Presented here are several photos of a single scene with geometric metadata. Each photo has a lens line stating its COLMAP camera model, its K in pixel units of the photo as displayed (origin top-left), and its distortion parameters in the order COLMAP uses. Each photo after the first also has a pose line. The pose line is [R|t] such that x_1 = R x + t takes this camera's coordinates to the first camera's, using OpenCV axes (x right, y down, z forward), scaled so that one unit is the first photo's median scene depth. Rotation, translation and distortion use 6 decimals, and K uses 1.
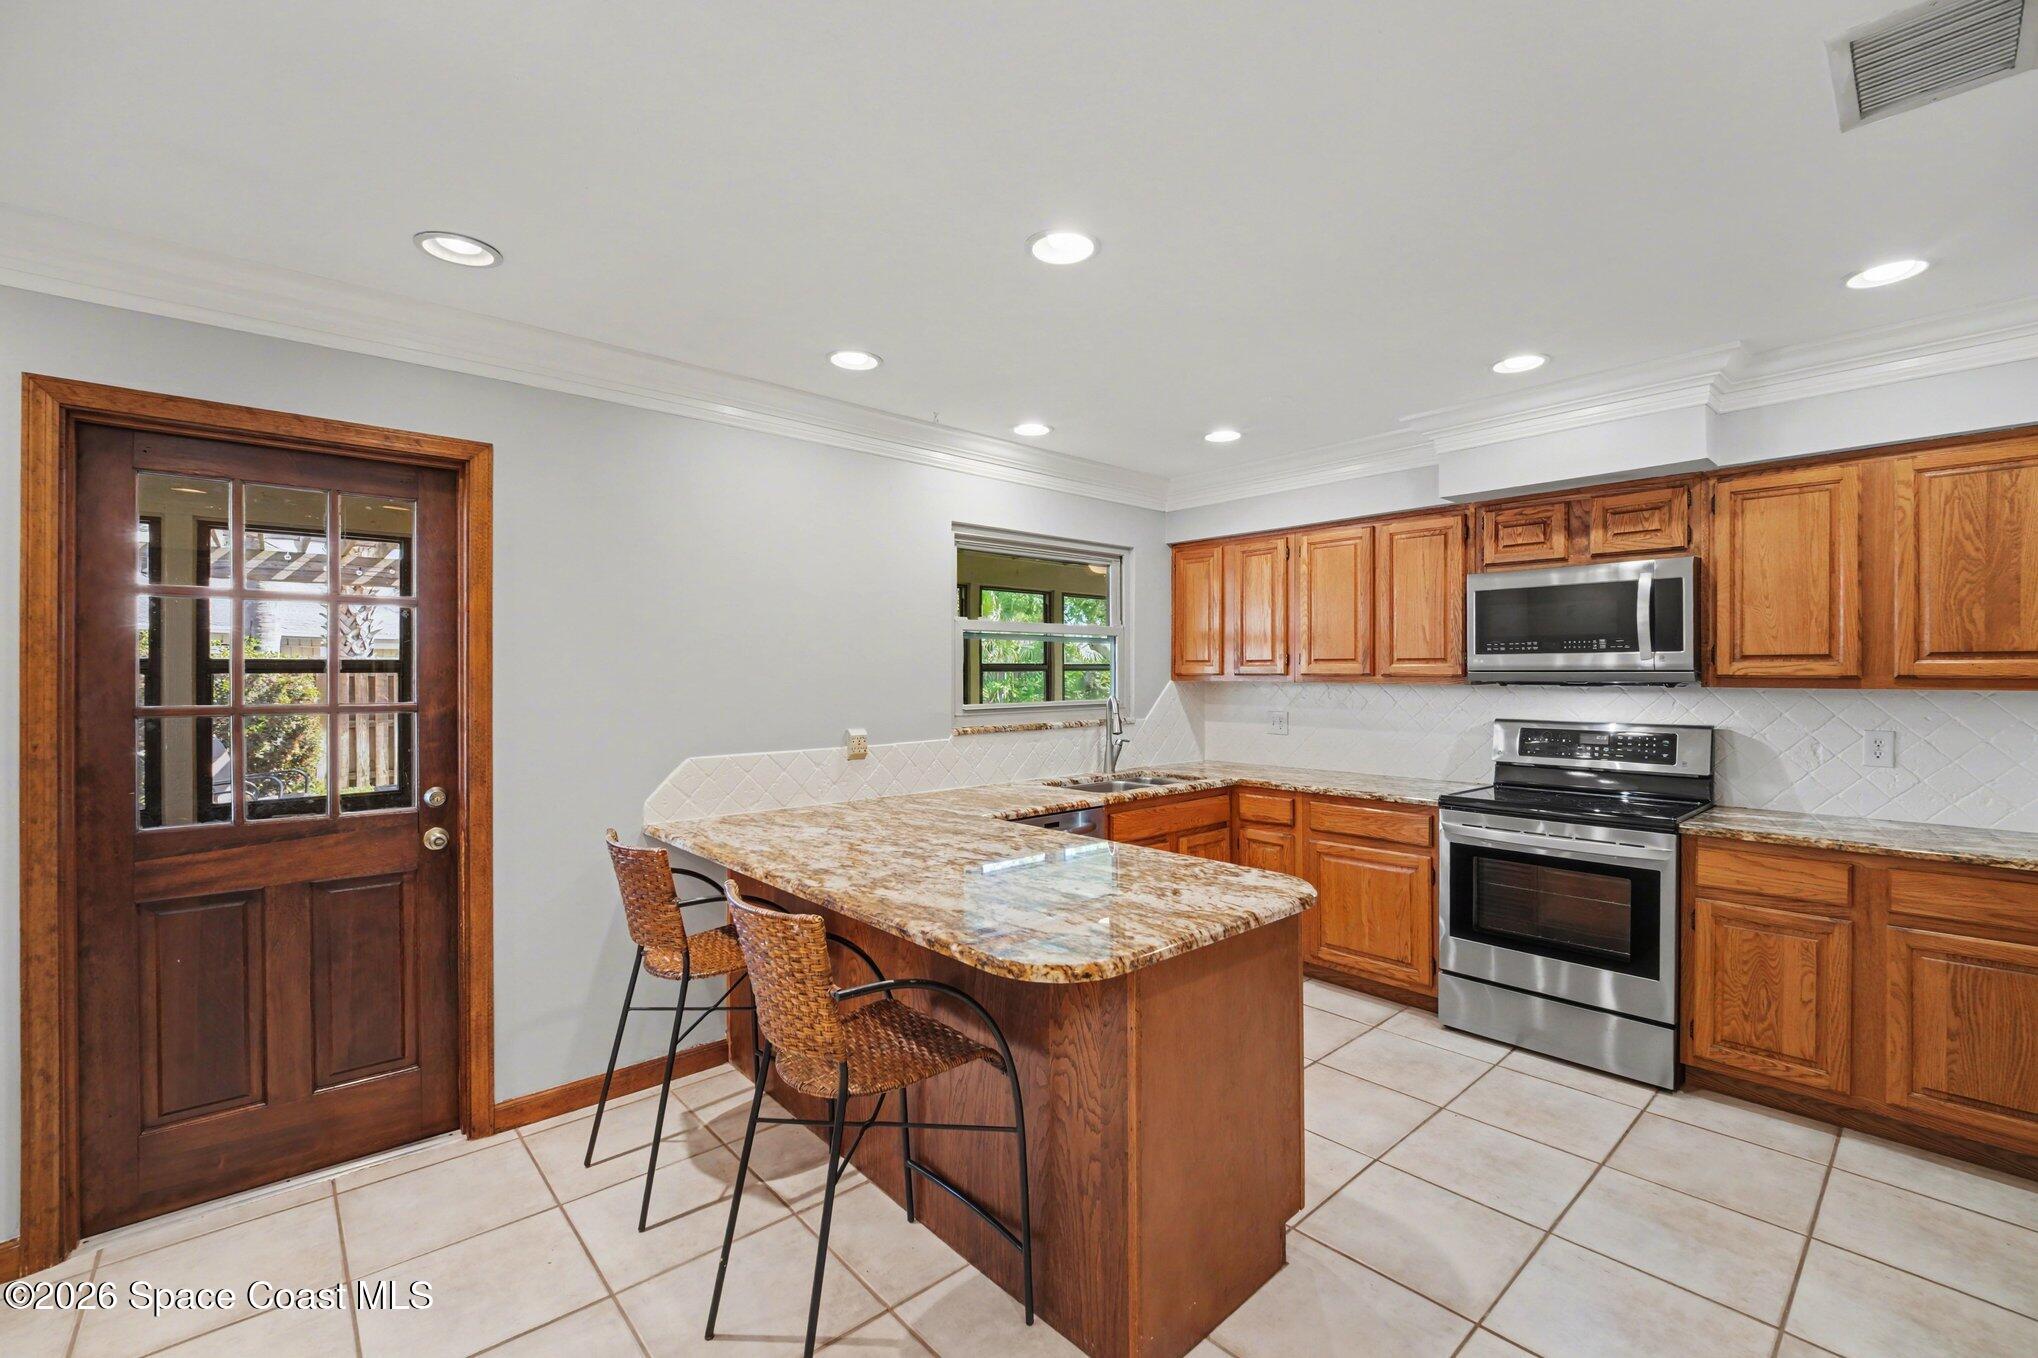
lens RADIAL K [[866.4, 0, 1033.2], [0, 866.4, 682.0], [0, 0, 1]] dist [-0.000547, -0.006585]
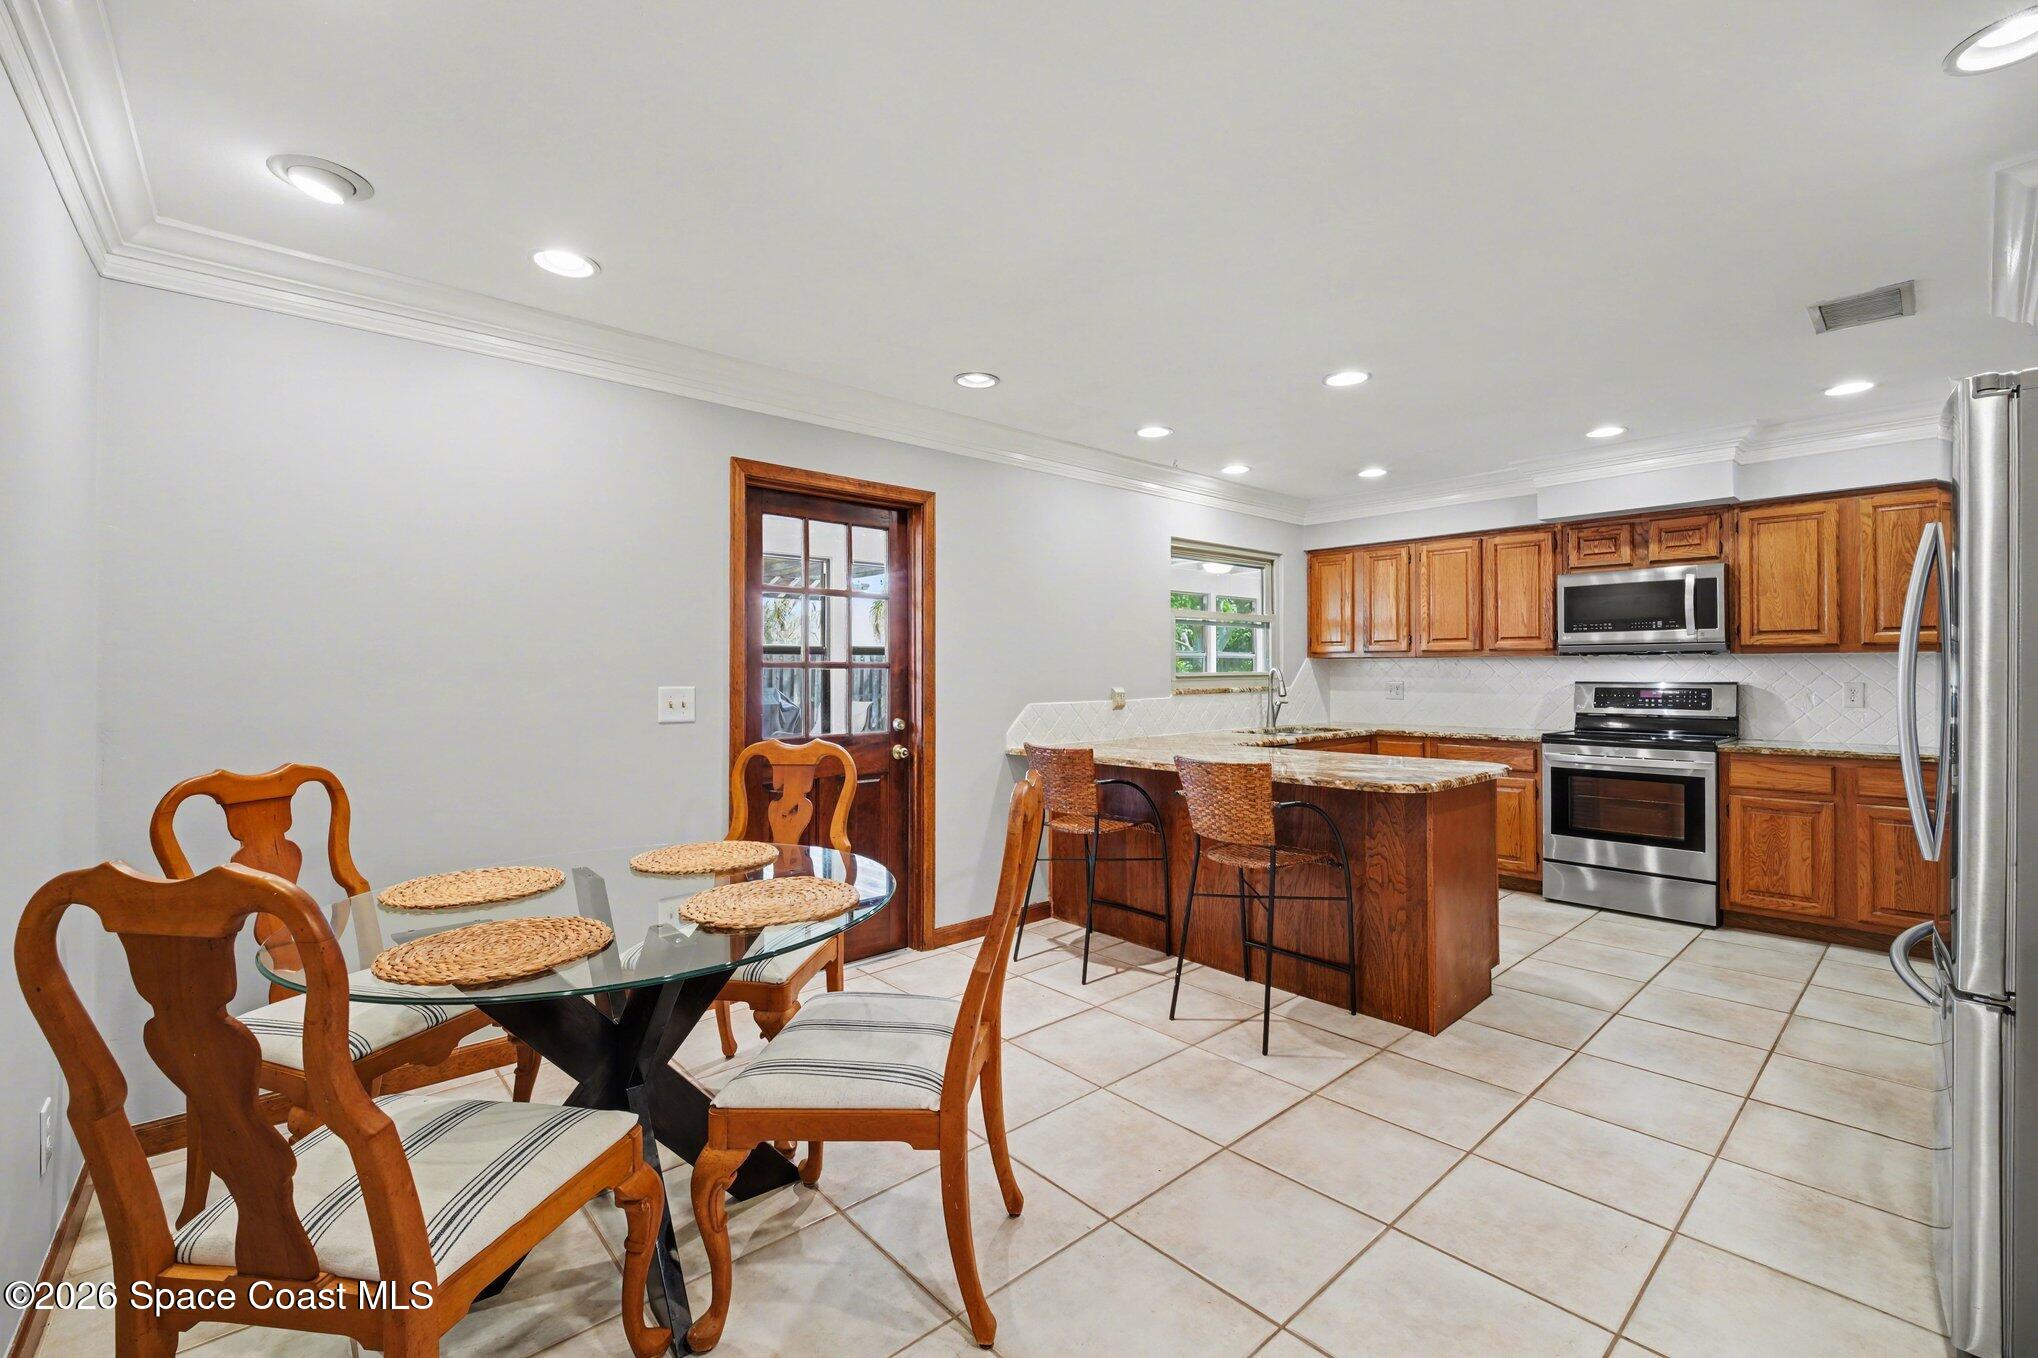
lens RADIAL K [[874.7, 0, 1027.1], [0, 874.7, 670.1], [0, 0, 1]] dist [-0.001346, -0.007448]
pose [[0.999992, -0.002129, -0.003353, -0.388737], [0.002092, 0.999938, -0.010963, 0.046289], [0.003376, 0.010955, 0.999934, -0.449211]]
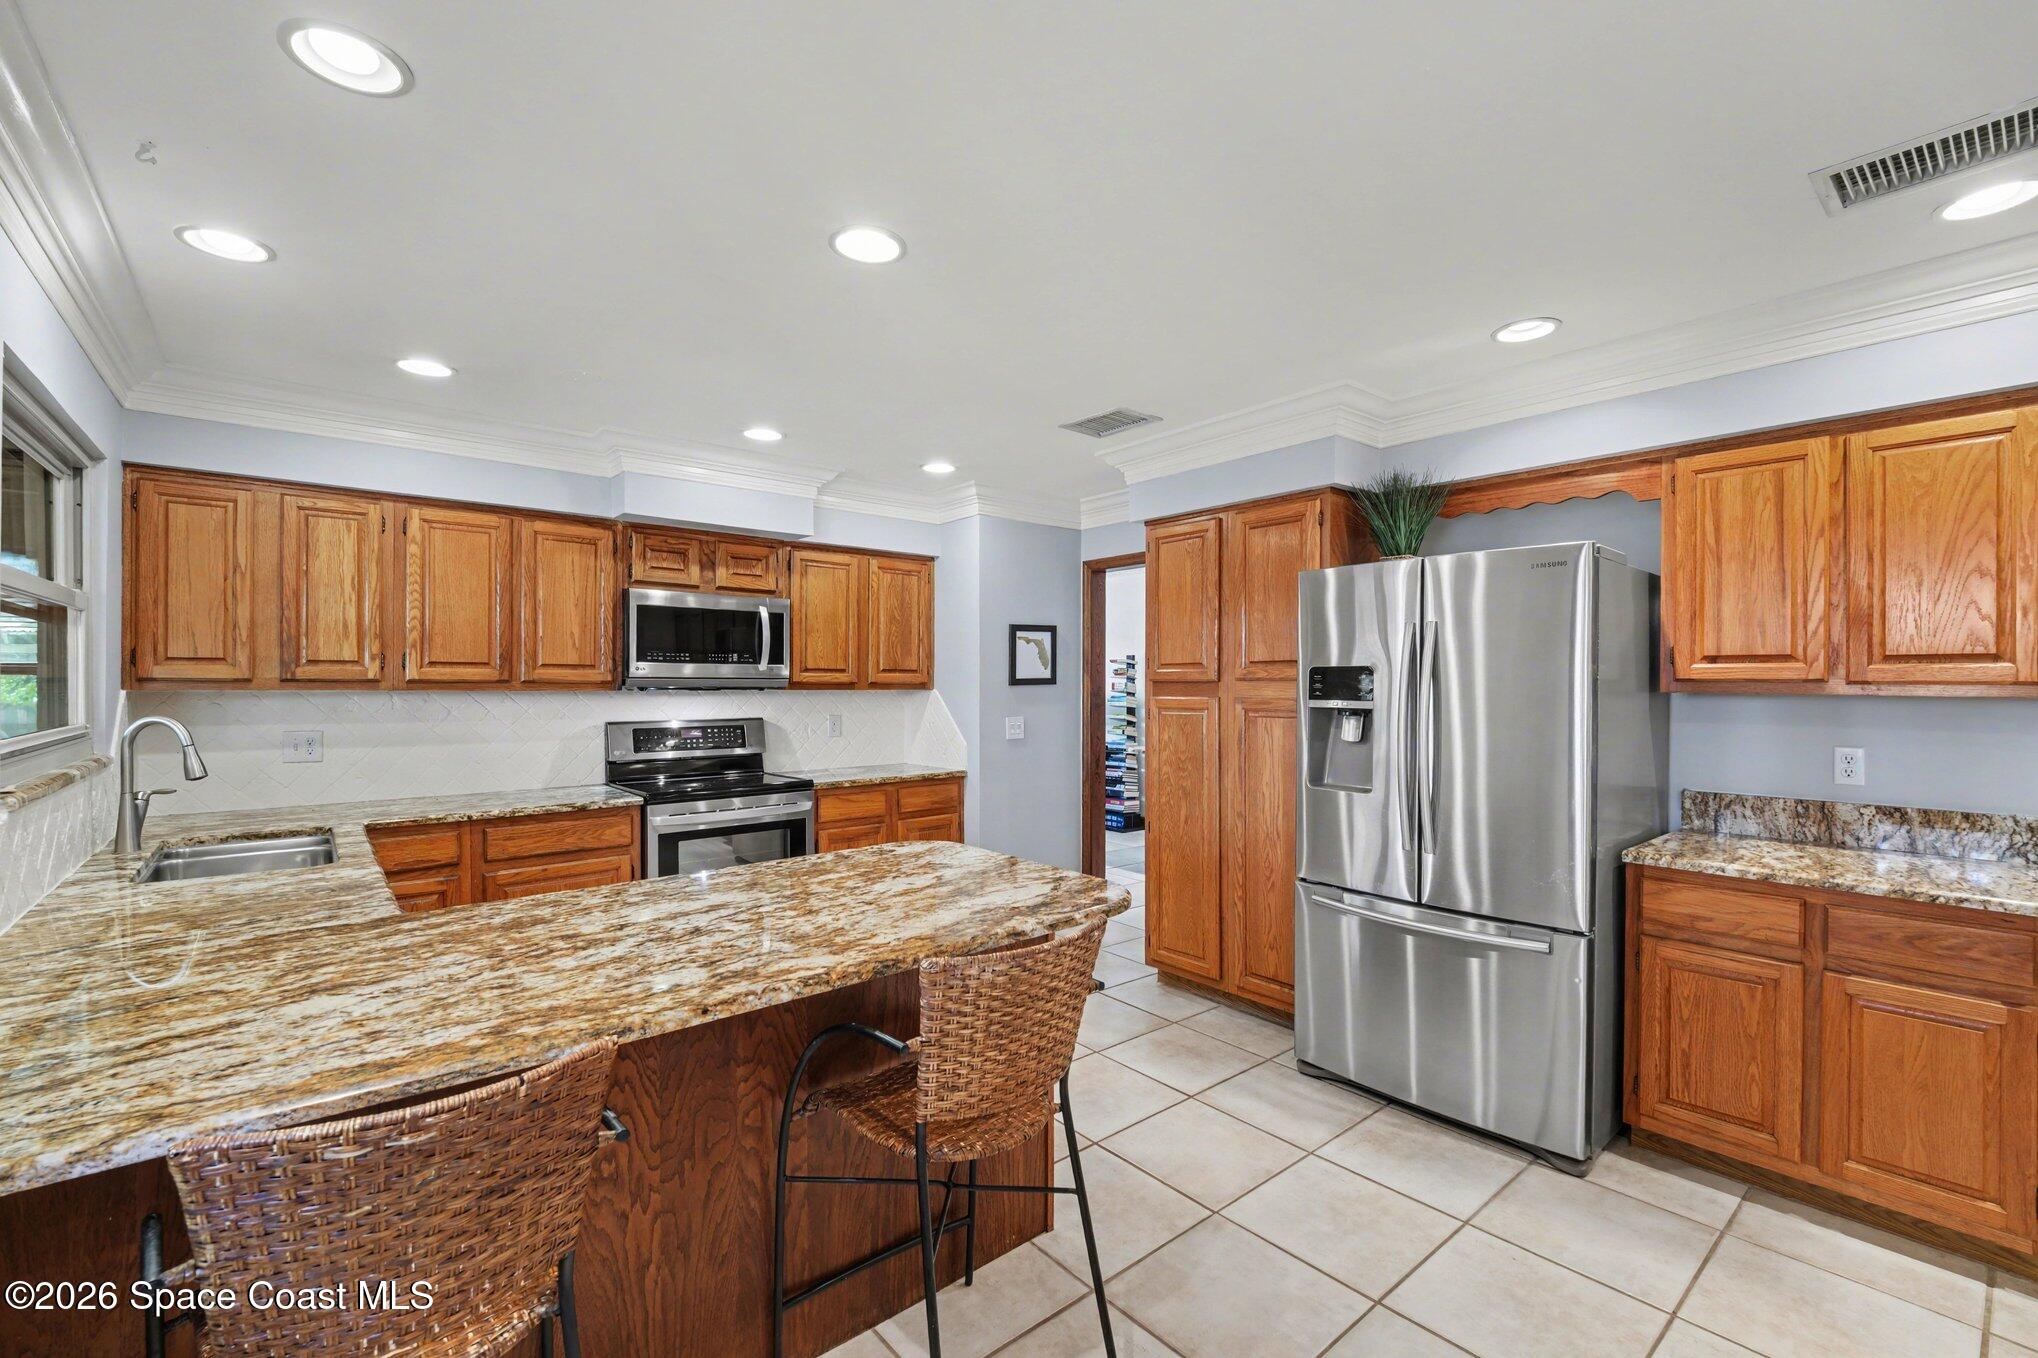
lens RADIAL K [[866.4, 0, 1033.2], [0, 866.4, 682.0], [0, 0, 1]] dist [-0.000547, -0.006585]
pose [[0.028943, 0.001776, 0.999579, -0.648972], [0.007616, 0.999969, -0.001997, -0.001200], [-0.999552, 0.007671, 0.028929, 0.536049]]
